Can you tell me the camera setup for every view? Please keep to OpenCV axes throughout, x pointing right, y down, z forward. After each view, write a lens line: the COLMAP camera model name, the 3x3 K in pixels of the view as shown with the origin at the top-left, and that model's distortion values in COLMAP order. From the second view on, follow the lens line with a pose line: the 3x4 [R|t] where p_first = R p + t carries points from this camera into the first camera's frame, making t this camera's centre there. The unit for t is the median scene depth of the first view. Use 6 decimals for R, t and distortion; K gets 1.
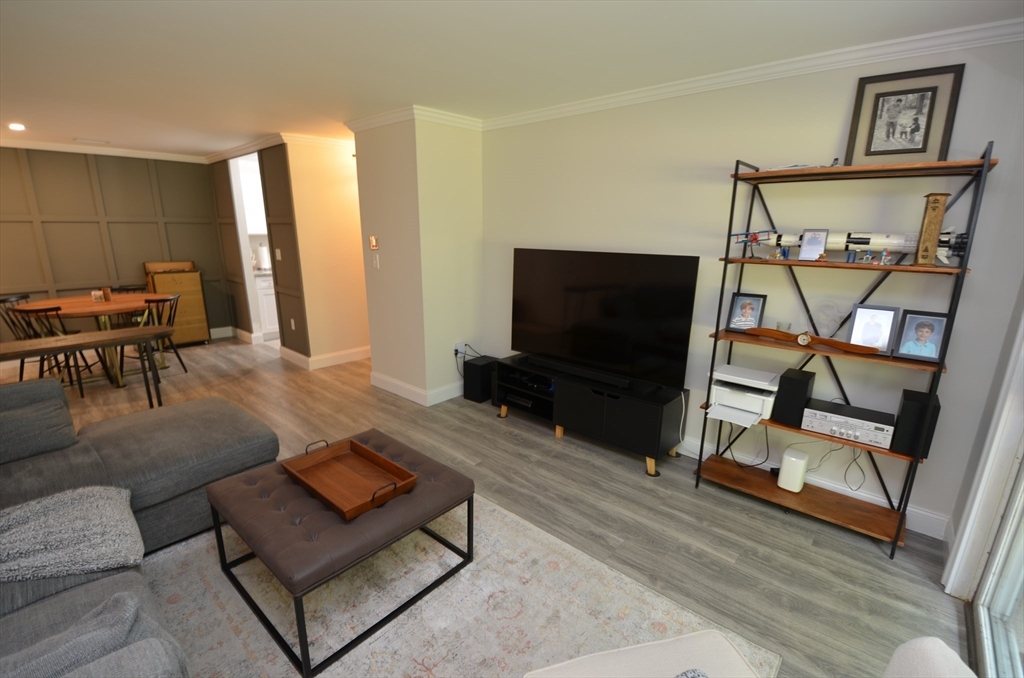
lens RADIAL K [[450.3, 0, 514.6], [0, 450.3, 350.8], [0, 0, 1]] dist [0.005741, -0.017624]
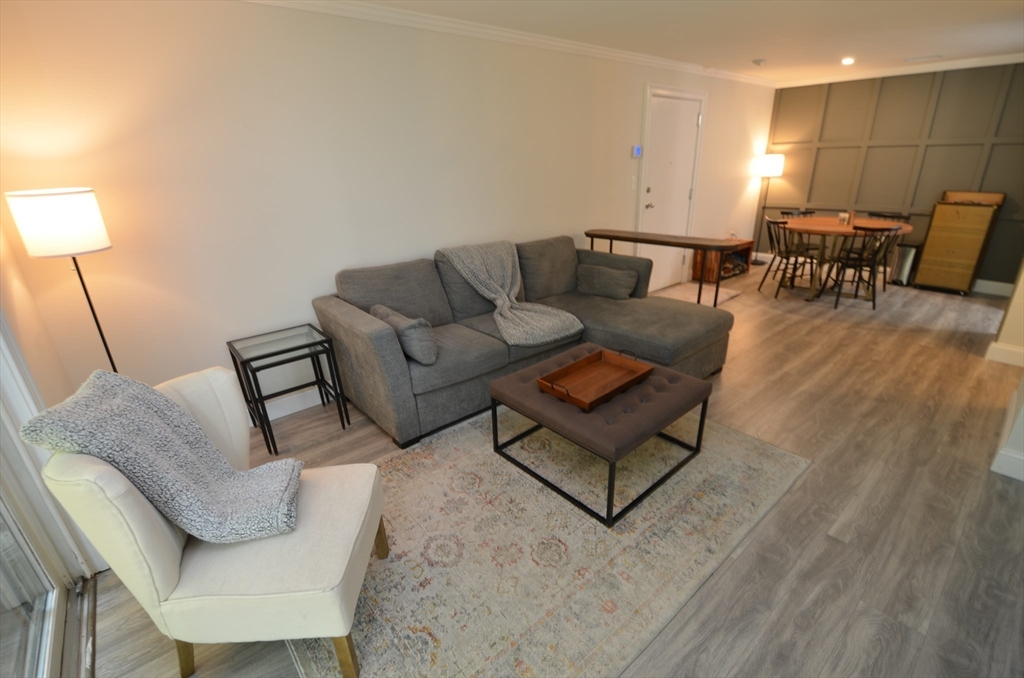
lens RADIAL K [[450.3, 0, 514.6], [0, 450.3, 350.8], [0, 0, 1]] dist [0.005741, -0.017624]
pose [[-0.143751, 0.367637, -0.918792, 0.368019], [-0.218713, 0.893674, 0.391806, -0.102987], [0.965143, 0.257274, -0.048060, 0.427861]]
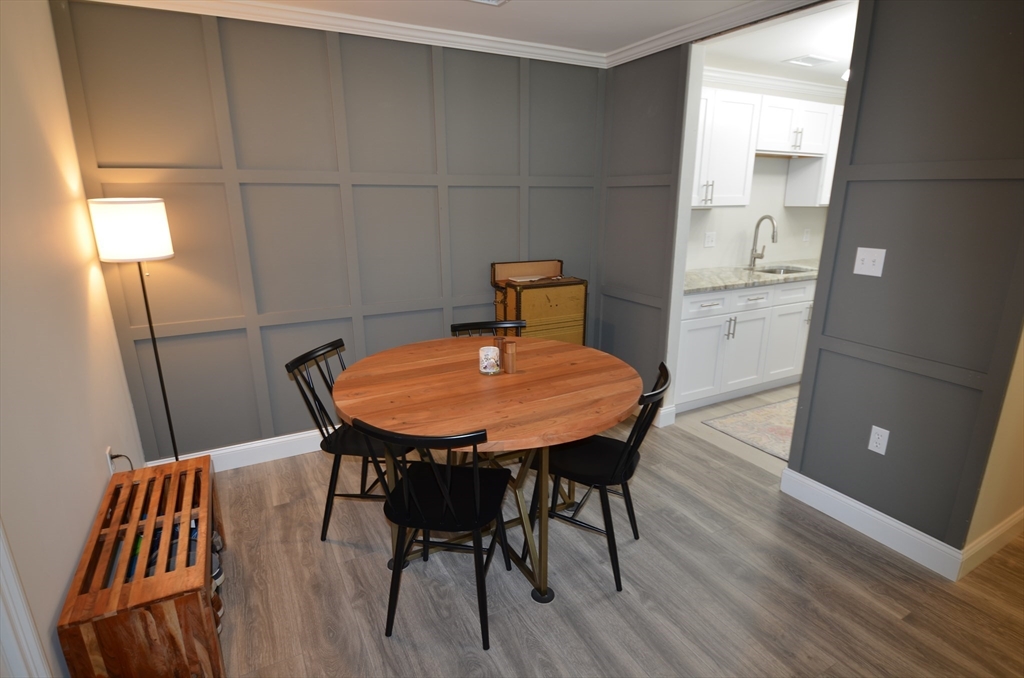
lens RADIAL K [[542.3, 0, 508.7], [0, 542.3, 342.3], [0, 0, 1]] dist [0.026903, -0.026880]
pose [[0.943518, 0.076458, -0.322380, -0.879935], [-0.077431, 0.996949, 0.009822, -0.170112], [0.322147, 0.015695, 0.946559, 0.603775]]
